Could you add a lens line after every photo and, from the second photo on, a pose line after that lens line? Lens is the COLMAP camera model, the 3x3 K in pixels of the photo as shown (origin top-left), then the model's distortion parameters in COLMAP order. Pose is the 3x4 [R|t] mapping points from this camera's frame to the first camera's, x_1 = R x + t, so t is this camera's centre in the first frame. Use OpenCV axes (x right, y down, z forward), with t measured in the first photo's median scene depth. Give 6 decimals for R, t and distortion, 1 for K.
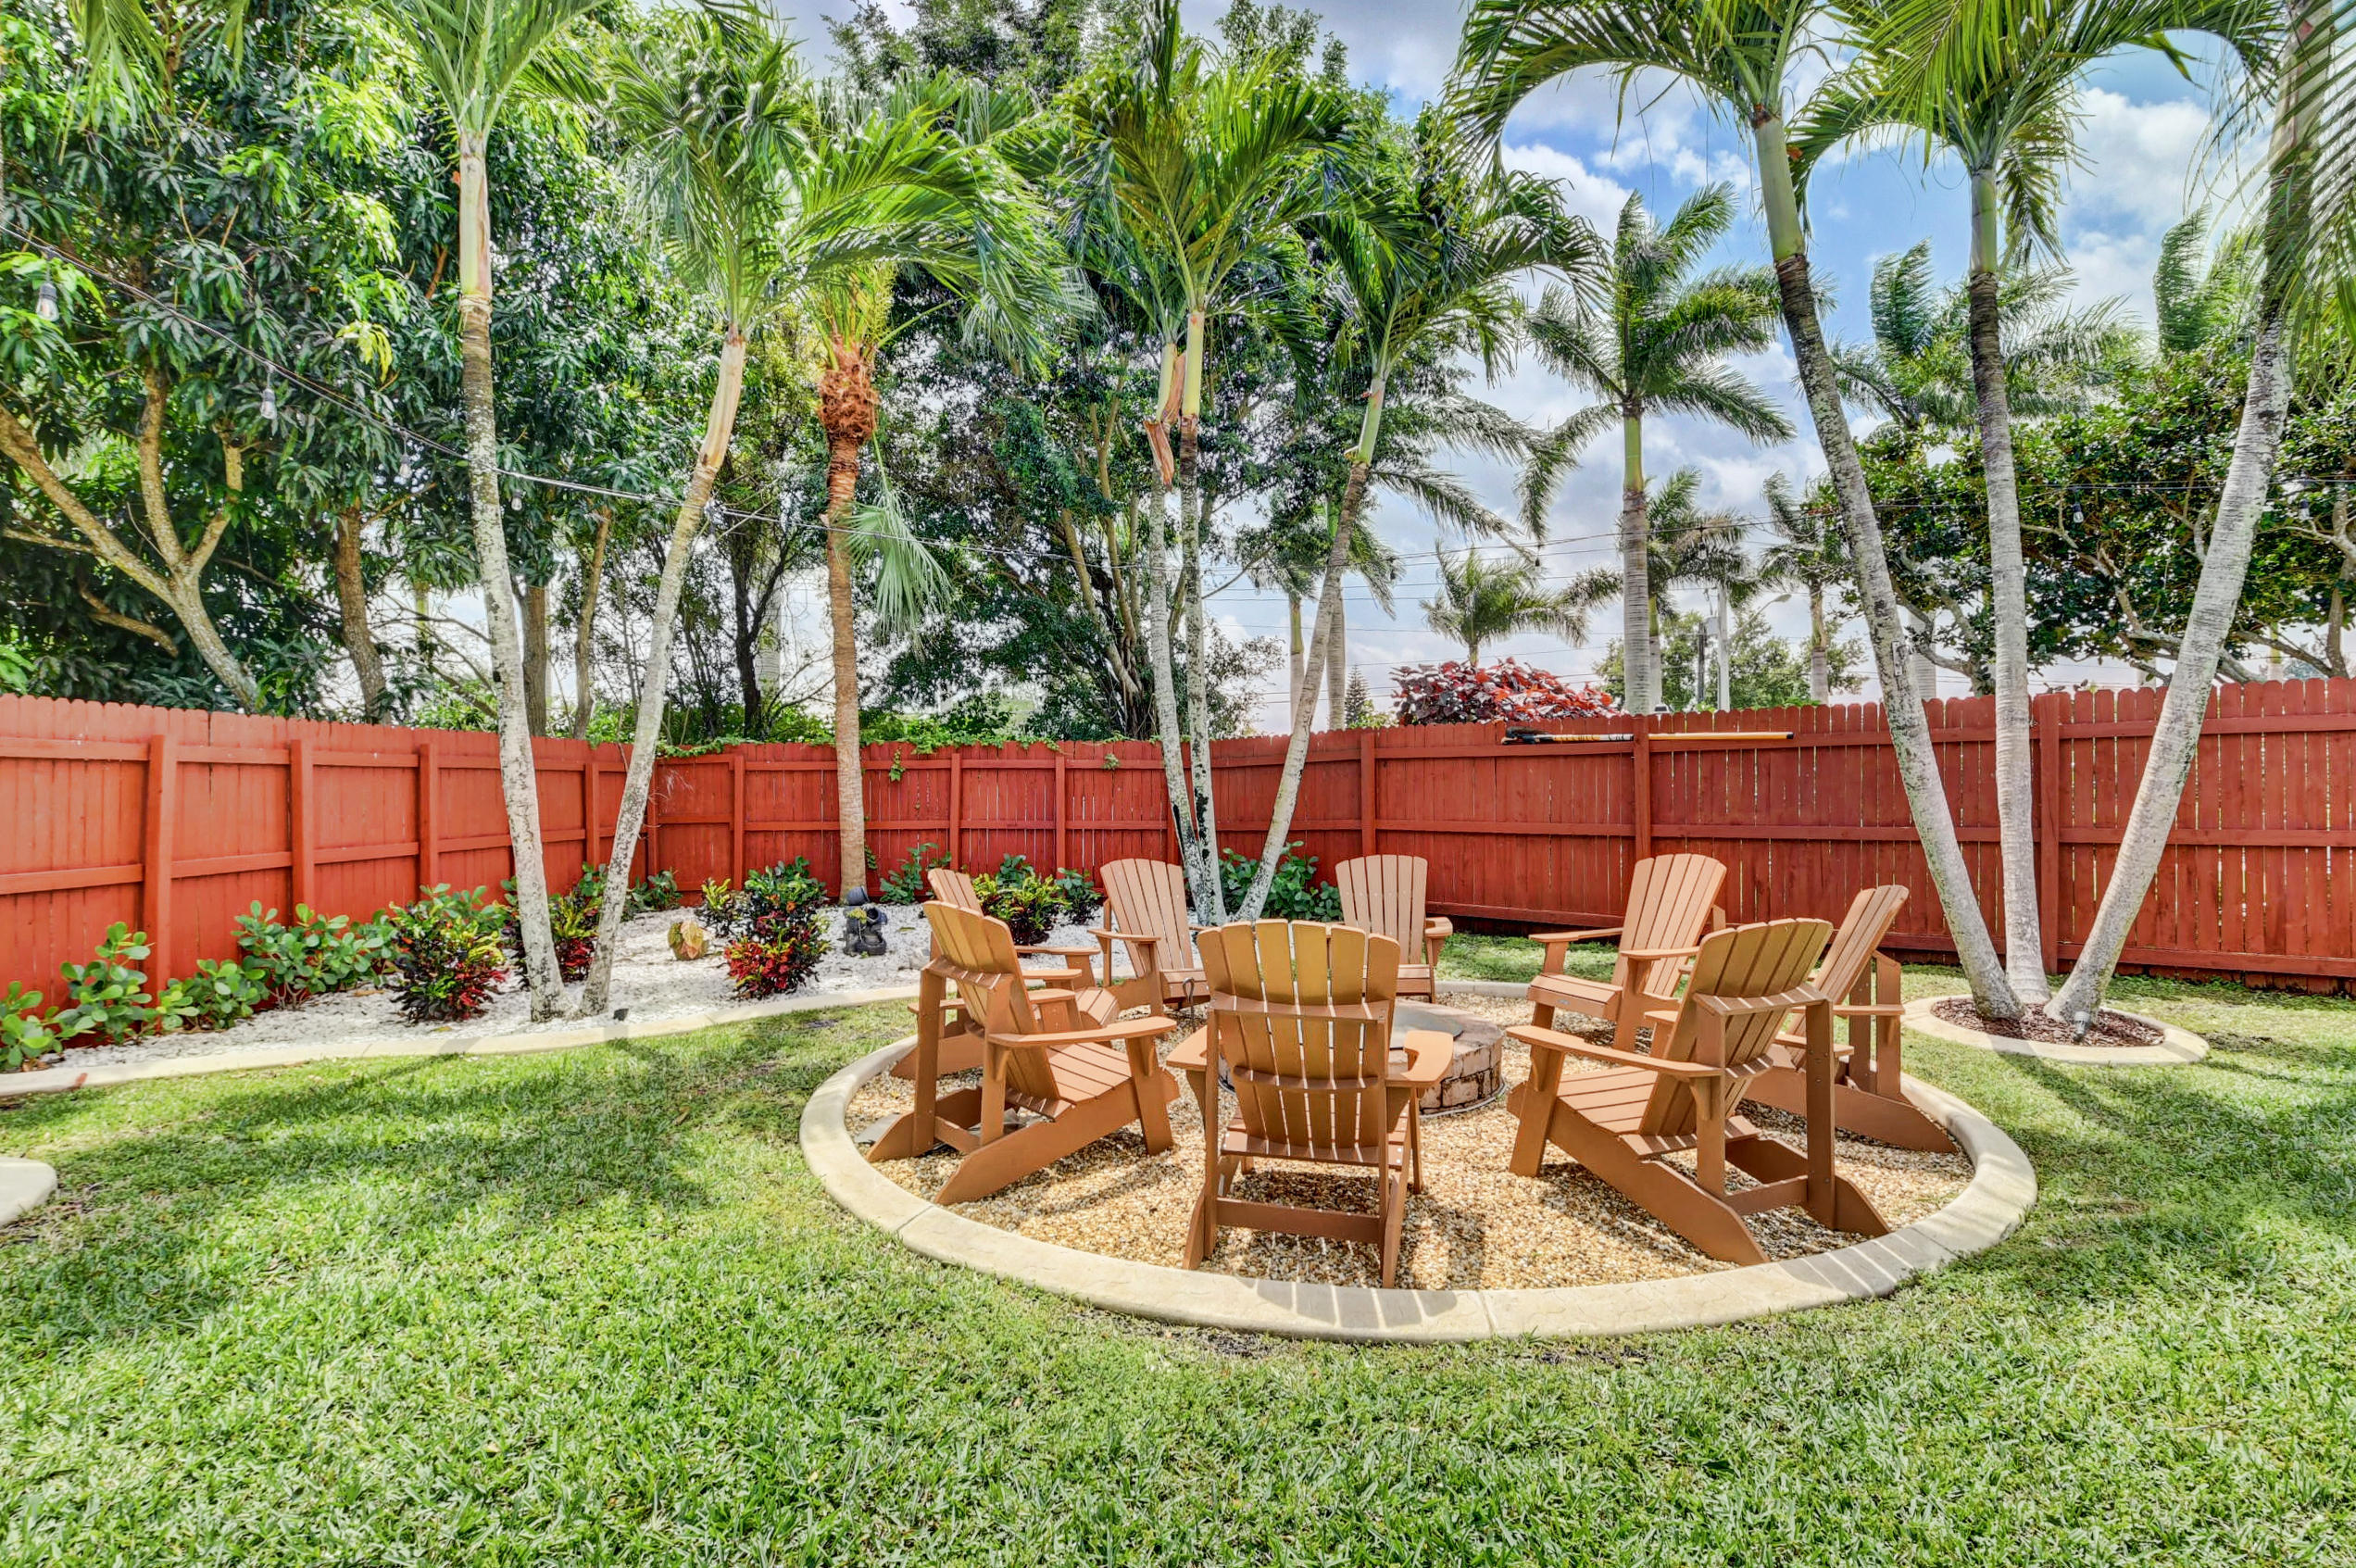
lens RADIAL K [[1038.9, 0, 1156.0], [0, 1038.9, 767.8], [0, 0, 1]] dist [-0.005120, -0.011204]
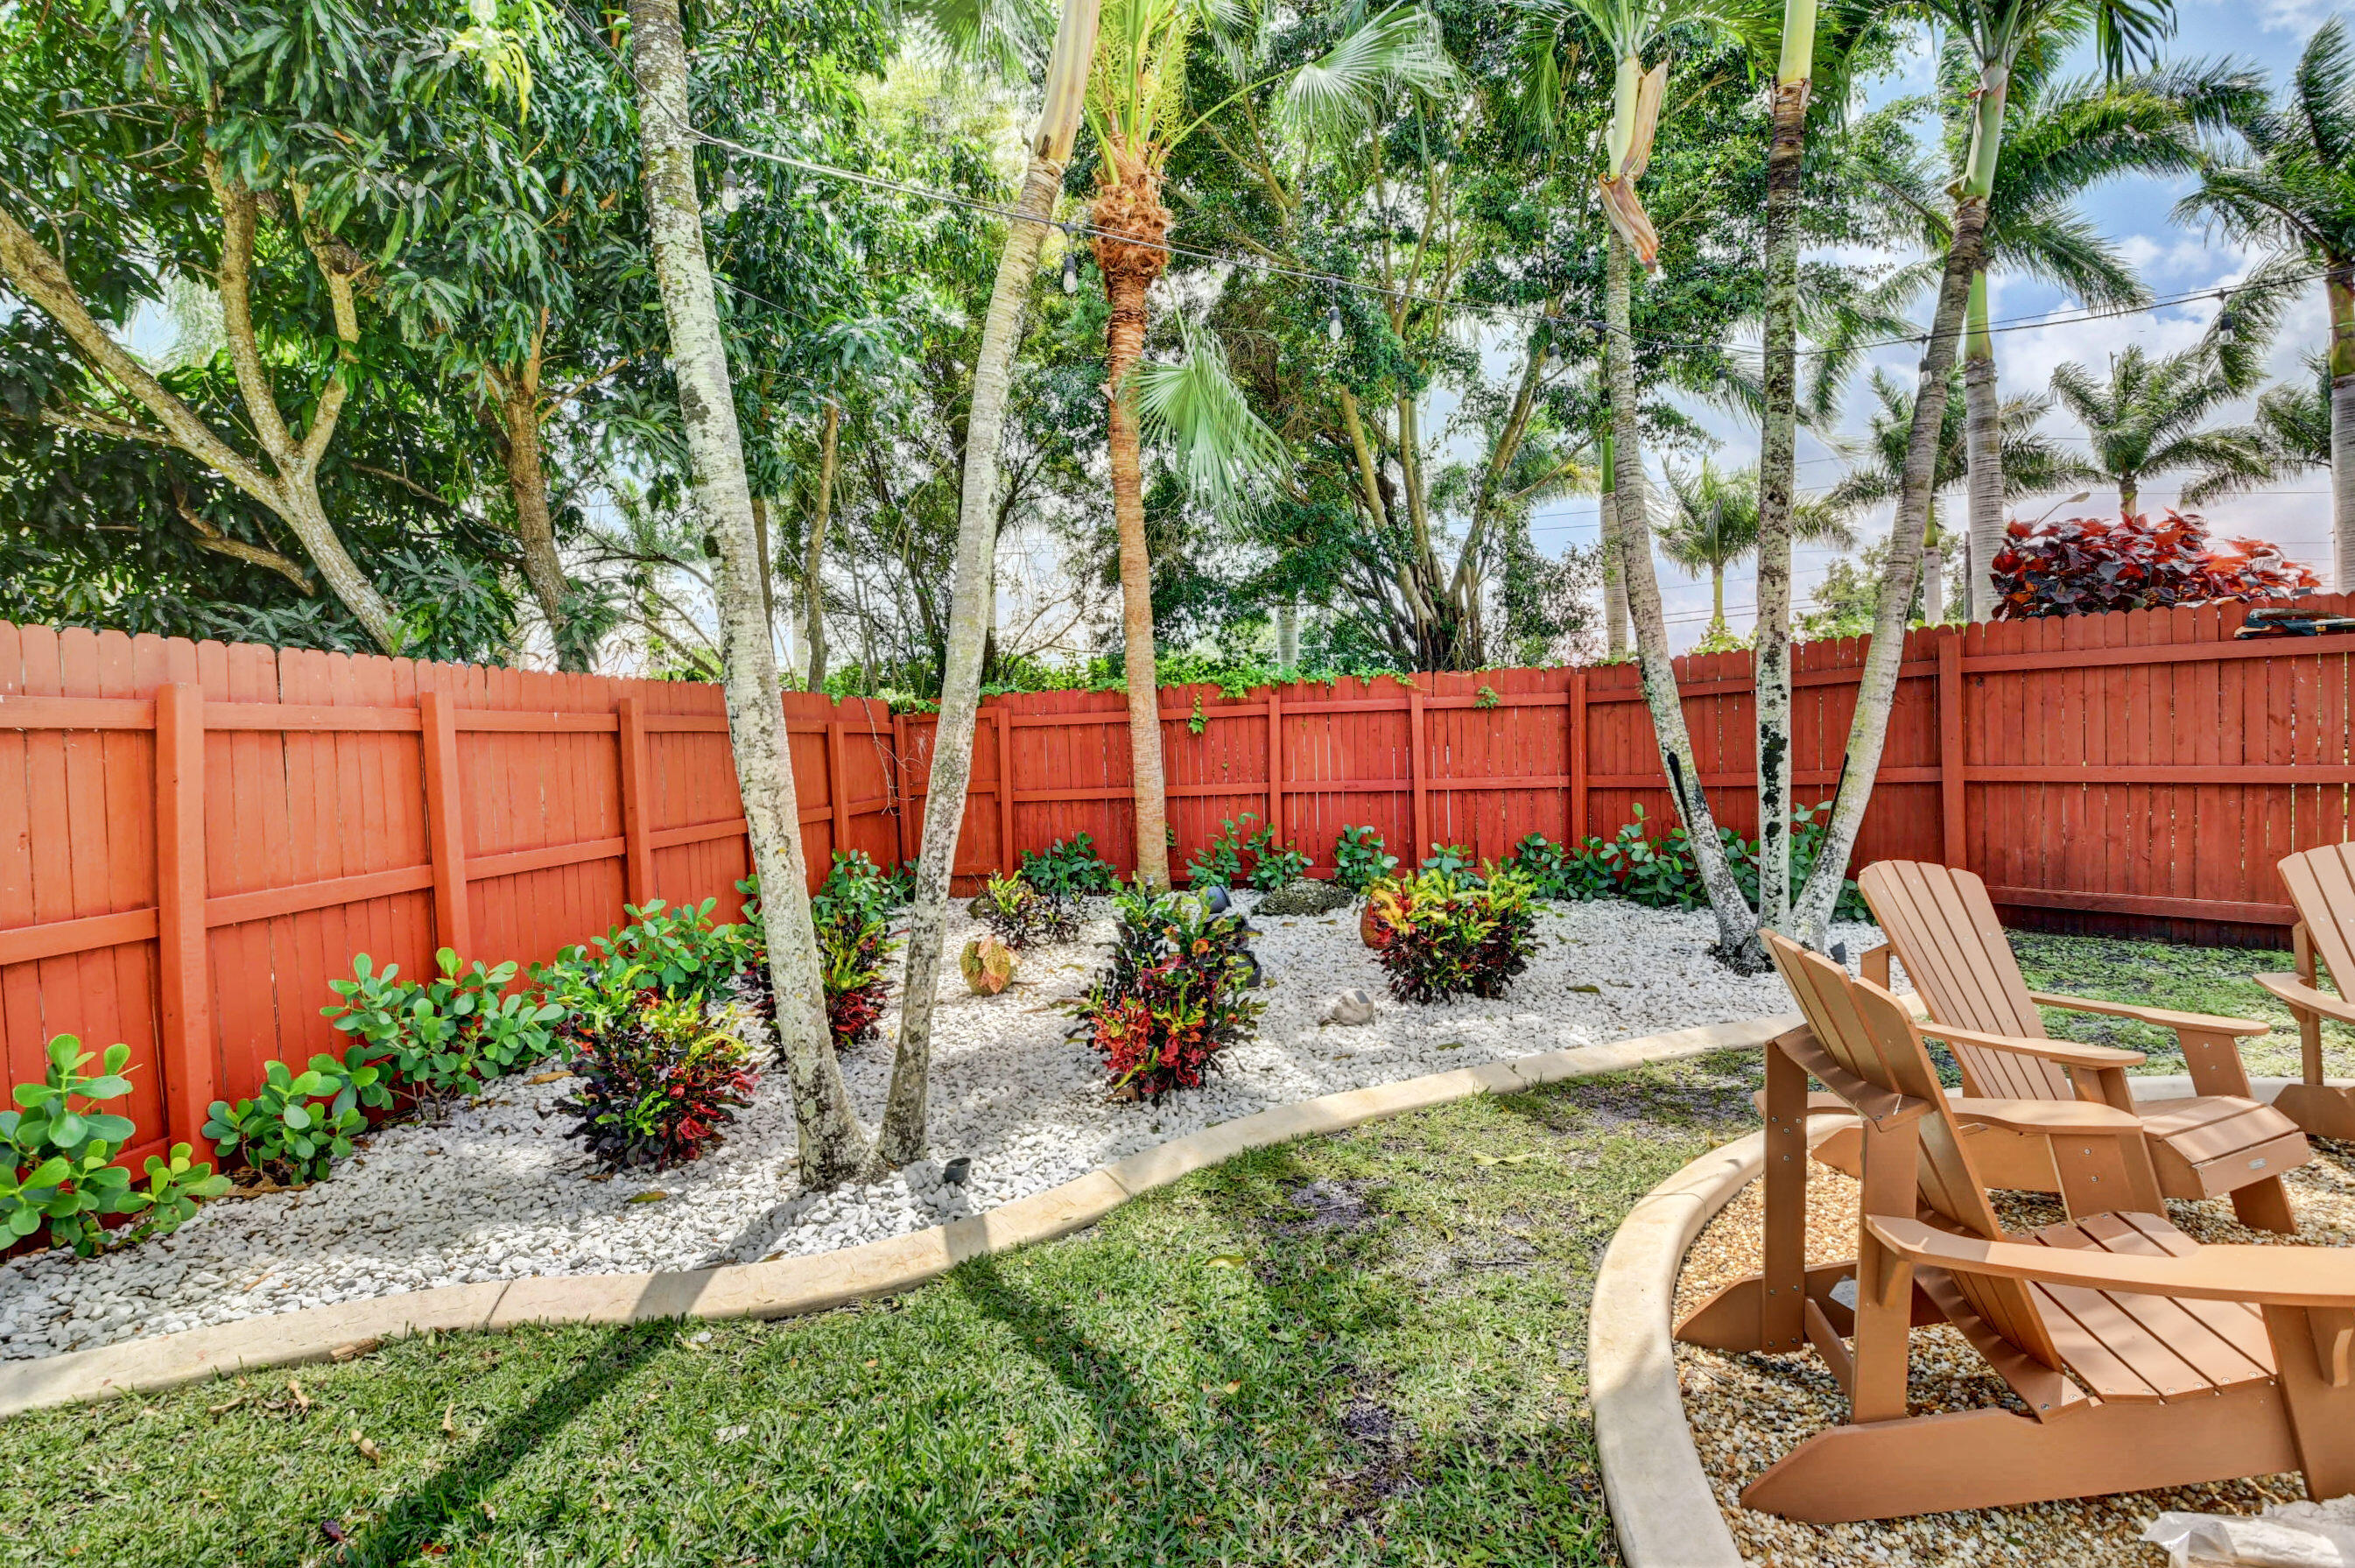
lens RADIAL K [[1038.5, 0, 1194.8], [0, 1038.5, 762.2], [0, 0, 1]] dist [-0.005120, -0.011204]
pose [[0.989587, -0.029111, -0.140958, -0.250612], [0.034781, 0.998675, 0.037929, 0.007990], [0.139667, -0.042437, 0.989289, 0.395938]]
